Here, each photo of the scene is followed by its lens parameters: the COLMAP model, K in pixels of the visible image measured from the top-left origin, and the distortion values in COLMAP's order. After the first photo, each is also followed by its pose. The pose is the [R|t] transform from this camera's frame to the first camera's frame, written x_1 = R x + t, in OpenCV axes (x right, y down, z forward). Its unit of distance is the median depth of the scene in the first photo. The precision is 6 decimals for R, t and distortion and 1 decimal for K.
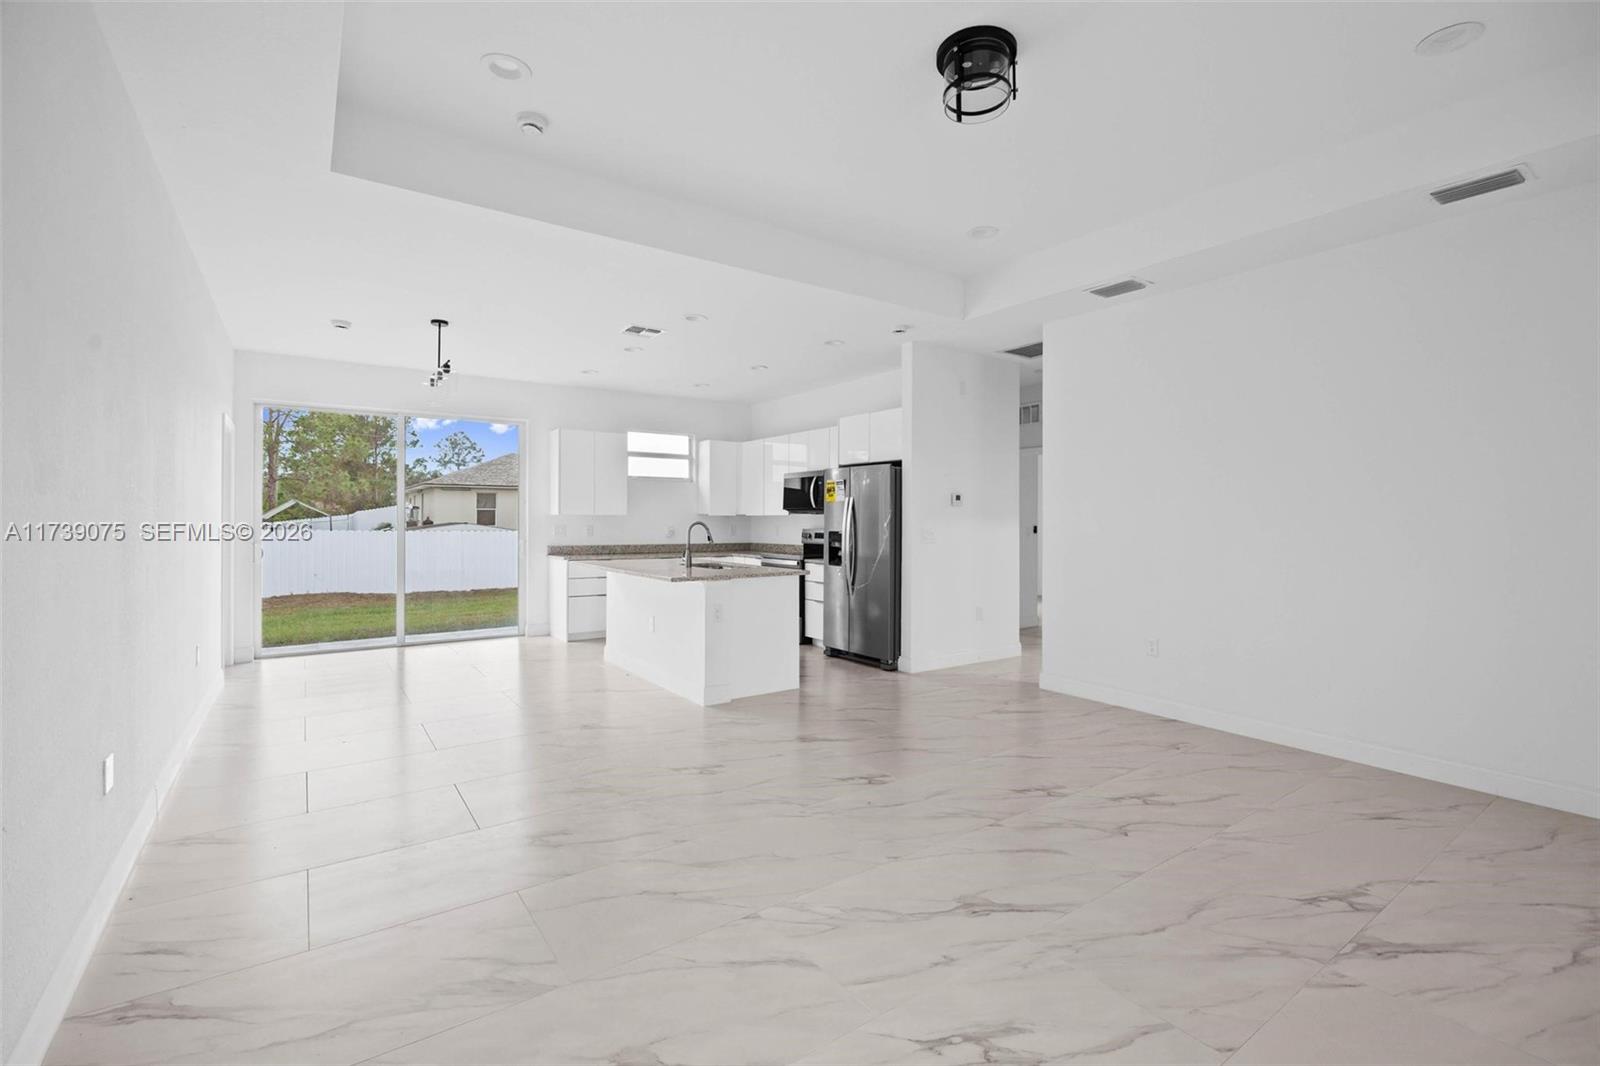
lens RADIAL K [[709.0, 0, 817.2], [0, 709.0, 532.0], [0, 0, 1]] dist [-0.022571, 0.001955]
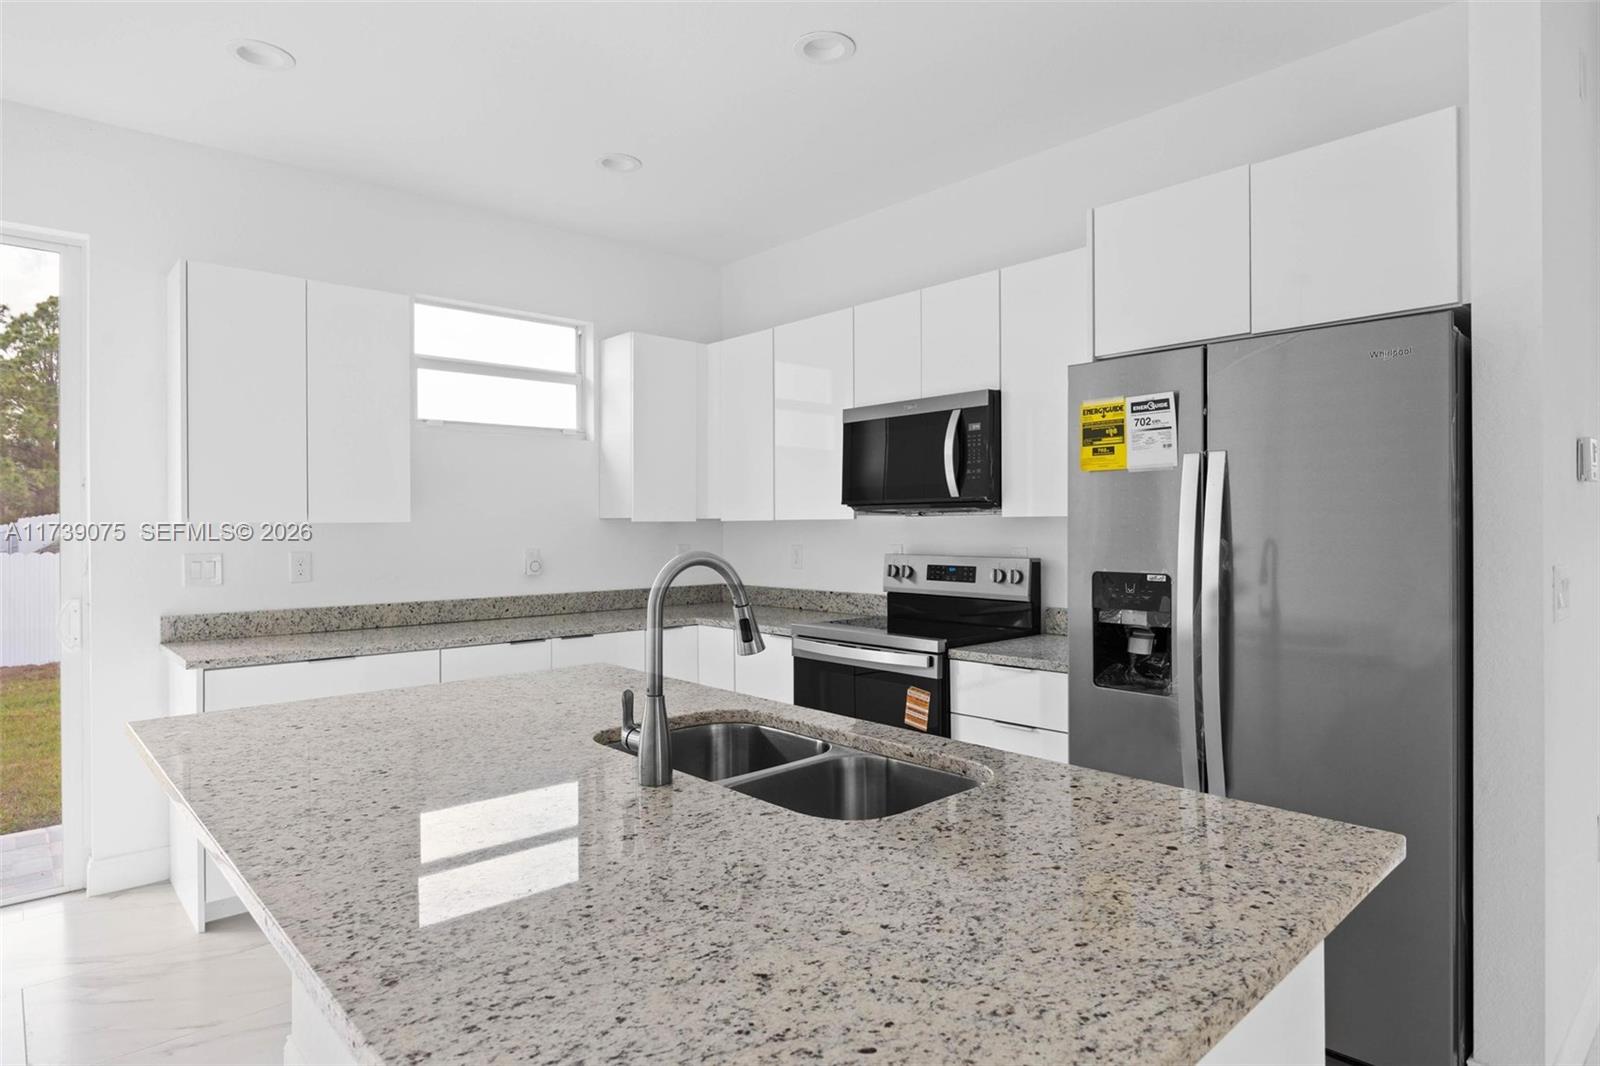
lens RADIAL K [[884.7, 0, 816.2], [0, 884.7, 538.5], [0, 0, 1]] dist [0.004730, 0.000636]
pose [[0.992414, -0.012635, 0.122291, -0.120446], [0.012740, 0.999919, -0.000074, -0.013407], [-0.122280, 0.001632, 0.992494, 0.532828]]
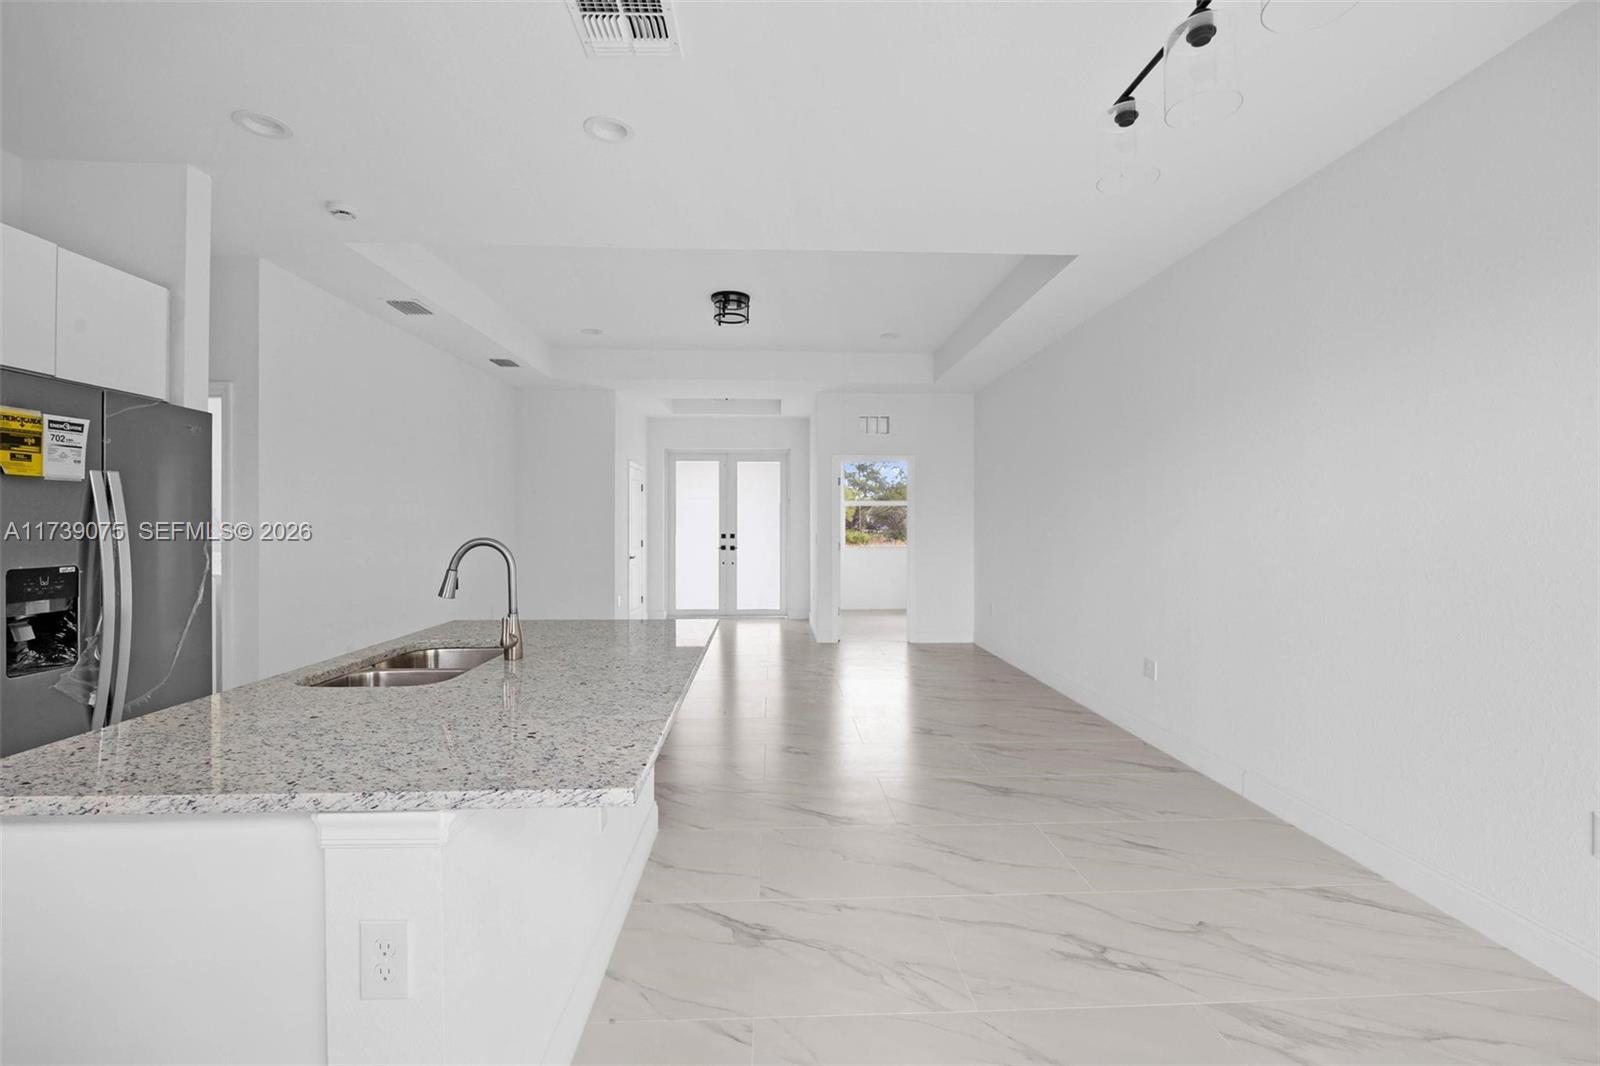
lens RADIAL K [[709.0, 0, 827.5], [0, 709.0, 524.7], [0, 0, 1]] dist [-0.022571, 0.001955]
pose [[-0.843085, -0.008579, 0.537713, -0.378782], [0.000642, 0.999856, 0.016959, -0.021212], [-0.537781, 0.014643, -0.842958, 0.879335]]
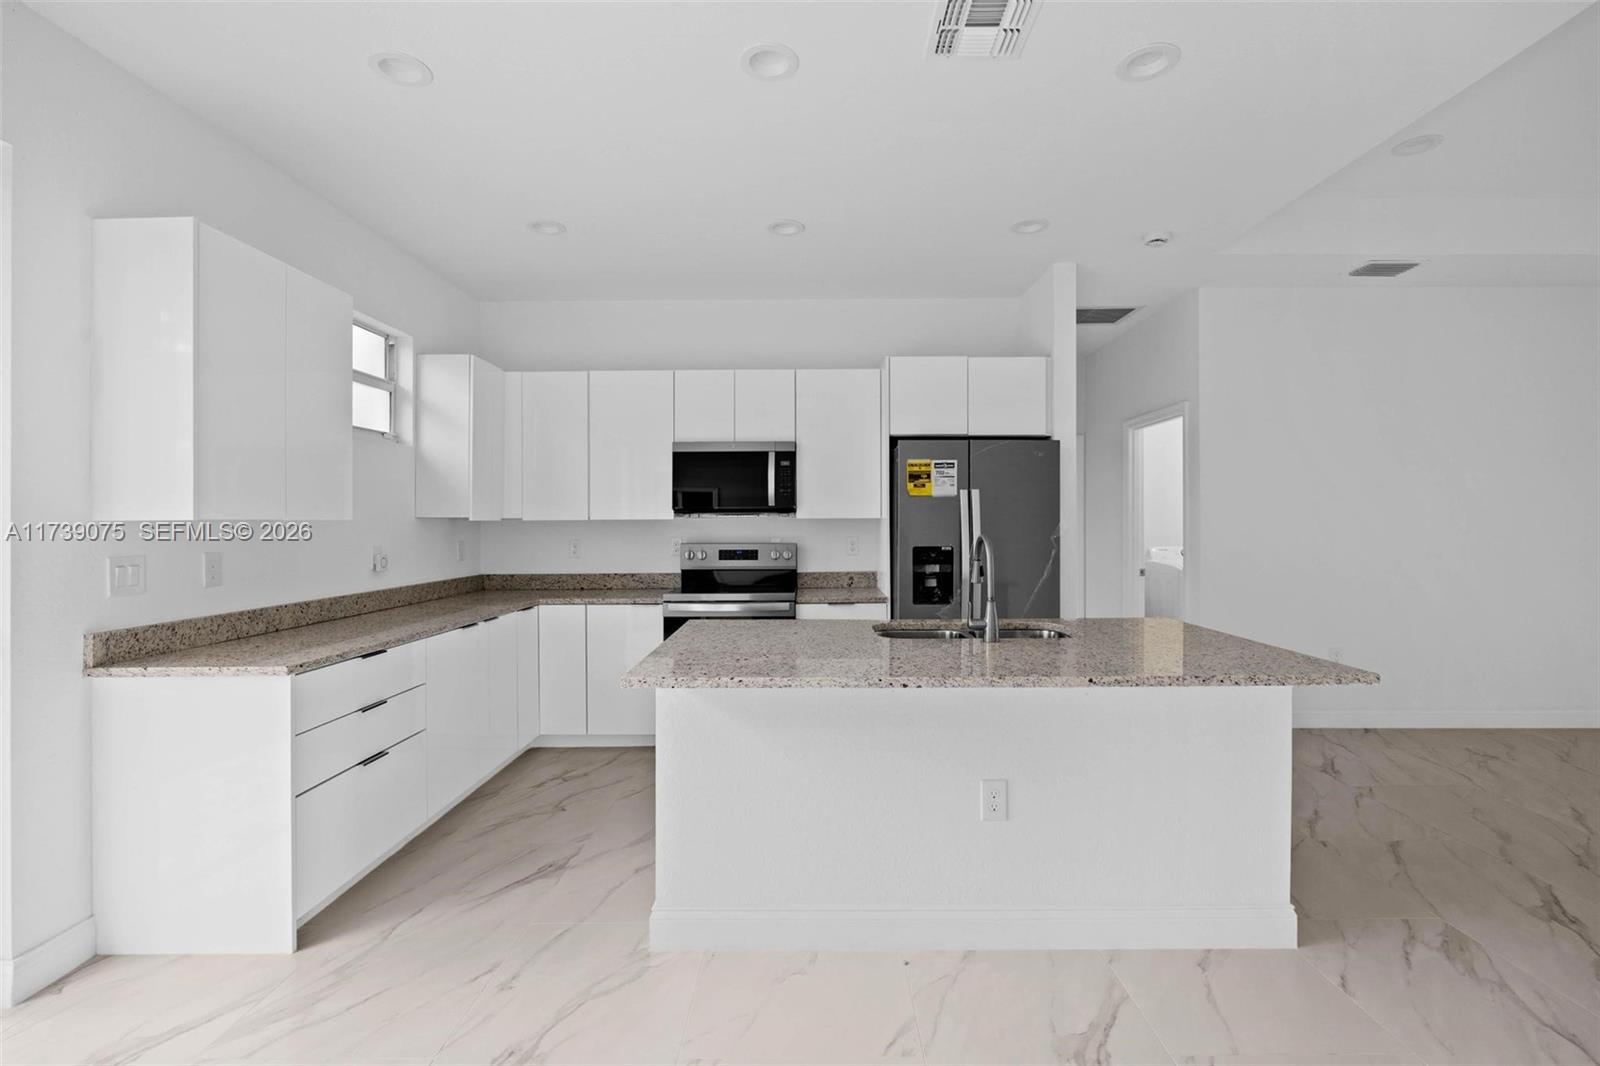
lens RADIAL K [[709.0, 0, 808.5], [0, 709.0, 530.9], [0, 0, 1]] dist [-0.022571, 0.001955]
pose [[0.589264, -0.019364, 0.807709, -0.425006], [0.022565, 0.999717, 0.007505, -0.016601], [-0.807626, 0.013804, 0.589534, 0.597944]]
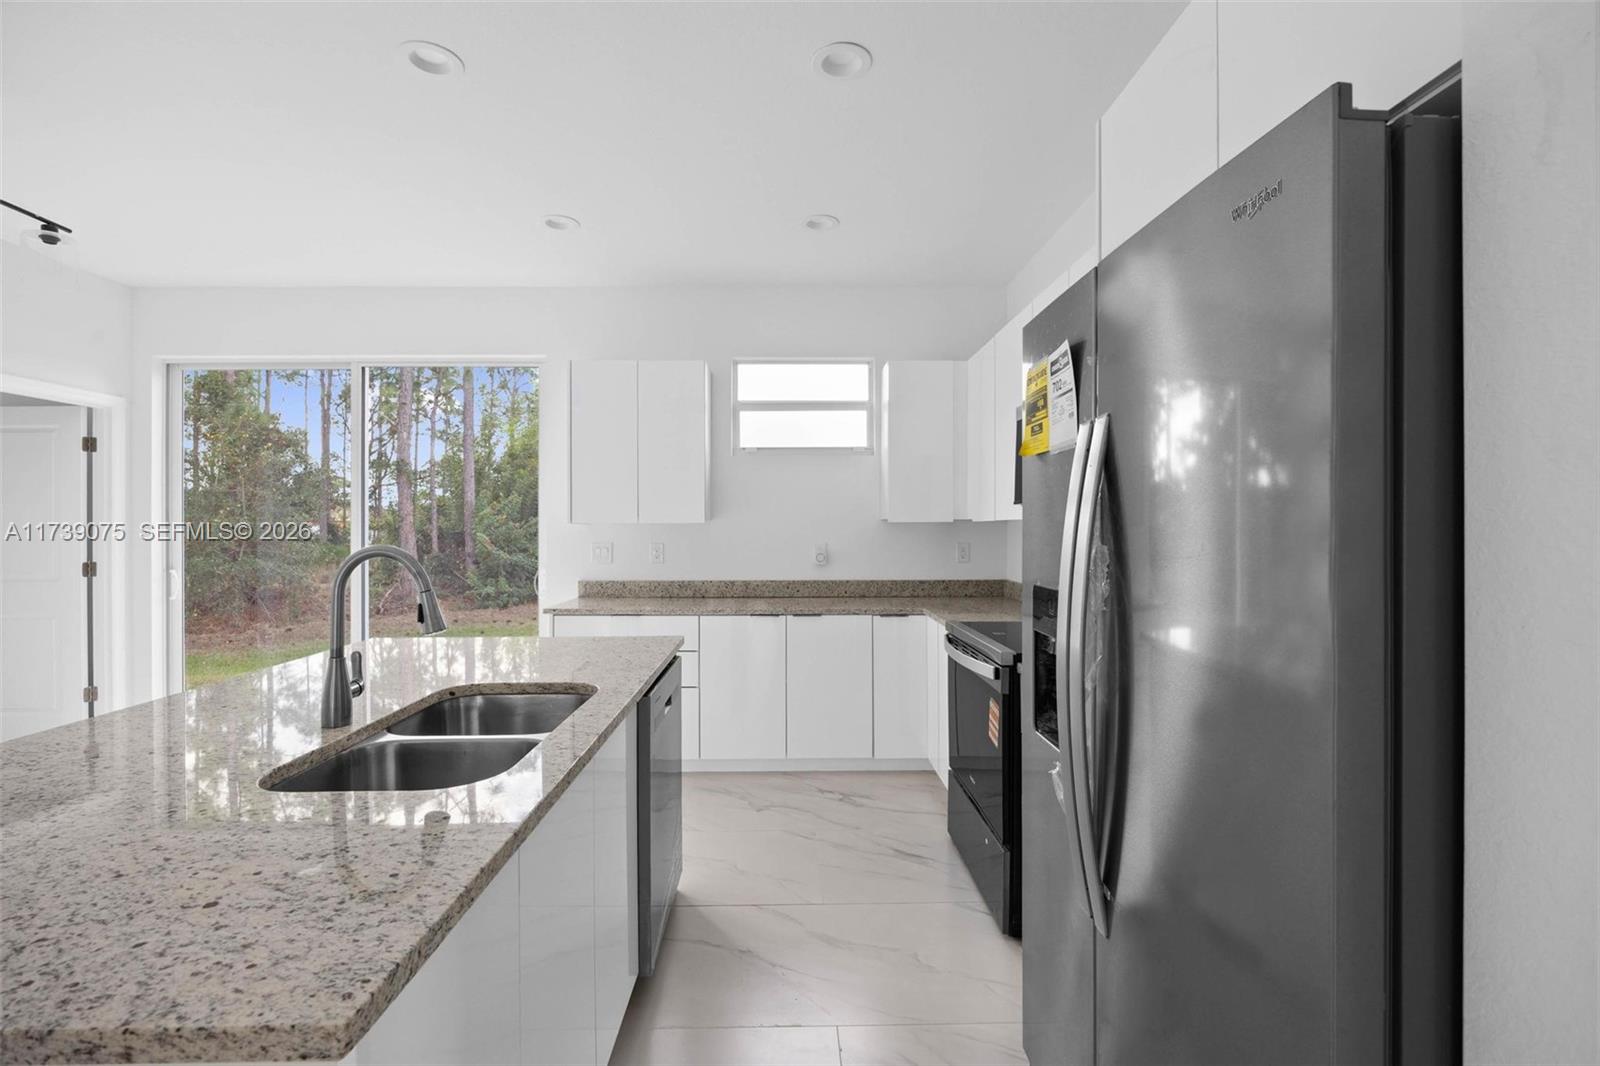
lens RADIAL K [[709.0, 0, 815.2], [0, 709.0, 531.2], [0, 0, 1]] dist [-0.022571, 0.001955]
pose [[0.832125, -0.004864, -0.554567, 0.071291], [-0.002097, 0.999927, -0.011916, -0.012538], [0.554584, 0.011079, 0.832054, 0.632818]]
